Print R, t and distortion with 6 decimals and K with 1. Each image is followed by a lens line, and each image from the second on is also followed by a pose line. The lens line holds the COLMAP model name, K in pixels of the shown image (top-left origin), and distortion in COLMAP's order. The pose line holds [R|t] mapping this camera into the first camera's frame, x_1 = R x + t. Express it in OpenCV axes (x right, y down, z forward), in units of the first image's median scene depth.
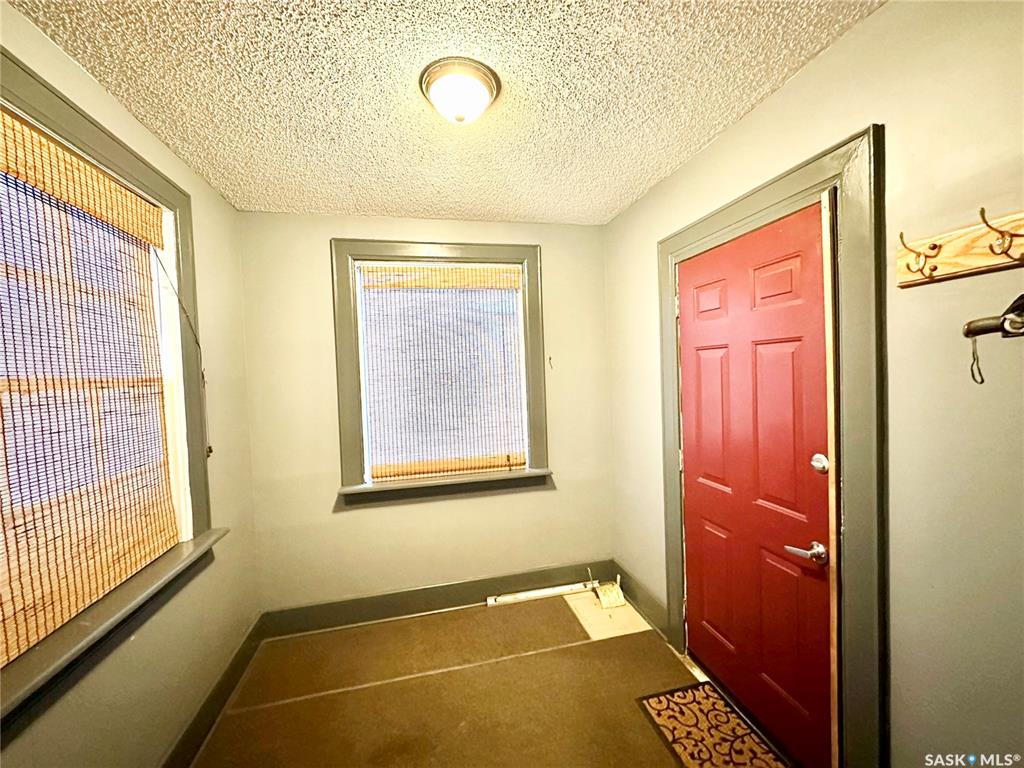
lens RADIAL K [[406.7, 0, 512.8], [0, 406.7, 388.6], [0, 0, 1]] dist [-0.002982, -0.000087]
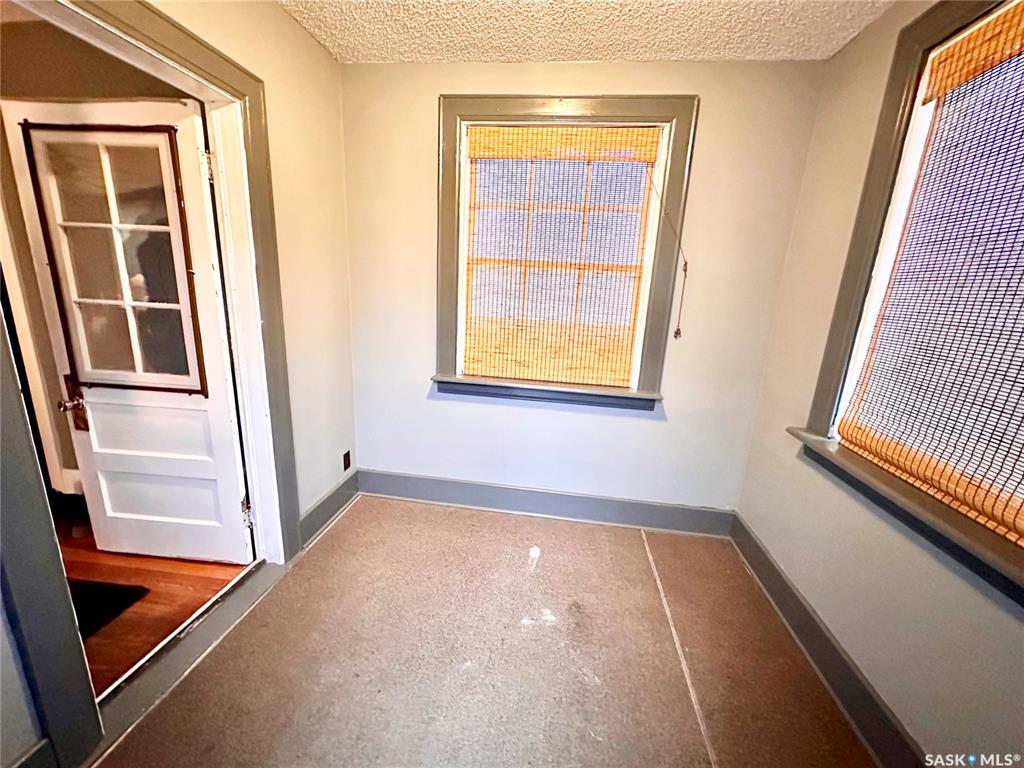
lens RADIAL K [[406.7, 0, 514.3], [0, 406.7, 385.4], [0, 0, 1]] dist [-0.002982, -0.000087]
pose [[-0.348979, 0.238469, -0.906282, 0.706575], [-0.078952, 0.956162, 0.281995, 0.007008], [0.933799, 0.169963, -0.314853, 1.261675]]
